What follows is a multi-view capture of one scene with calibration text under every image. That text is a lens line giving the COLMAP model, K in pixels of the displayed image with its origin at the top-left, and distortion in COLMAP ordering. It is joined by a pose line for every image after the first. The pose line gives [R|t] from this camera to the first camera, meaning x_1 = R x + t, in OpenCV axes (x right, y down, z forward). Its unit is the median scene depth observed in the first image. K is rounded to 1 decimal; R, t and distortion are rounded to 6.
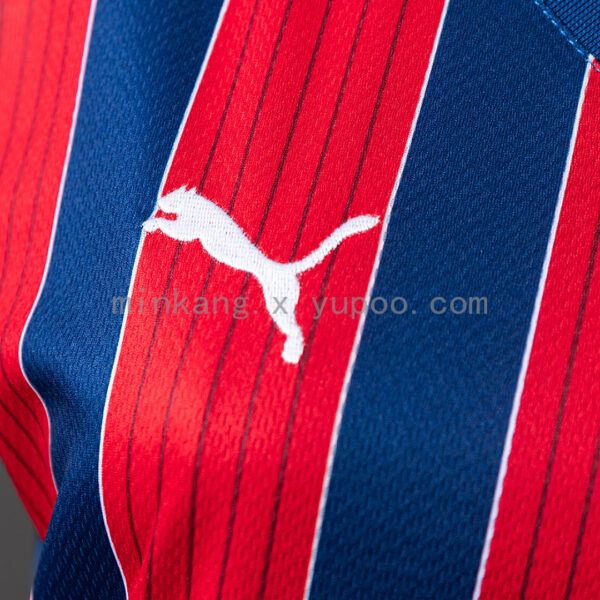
lens RADIAL K [[1833.1, 0, 300.0], [0, 1833.1, 300.0], [0, 0, 1]] dist [0.020668, 0.215459]
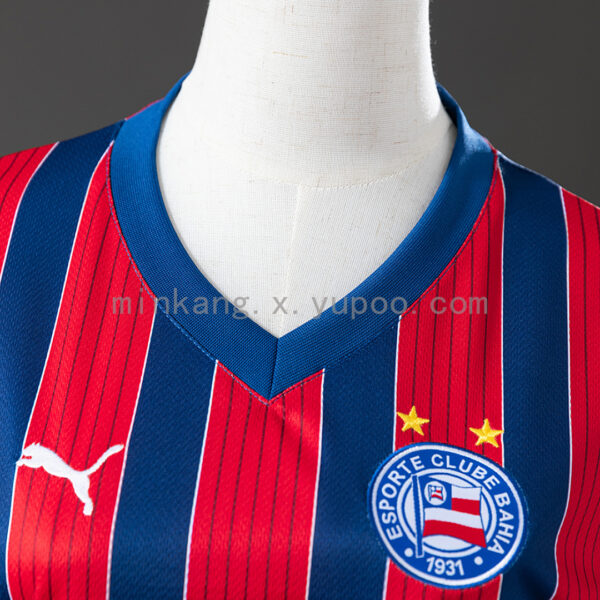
lens RADIAL K [[1690.6, 0, 300.0], [0, 1690.6, 300.0], [0, 0, 1]] dist [0.071142, -0.609597]
pose [[0.991513, -0.120226, 0.049472, 0.173193], [0.126880, 0.977820, -0.166644, 0.148921], [-0.028340, 0.171507, 0.984775, -1.024222]]
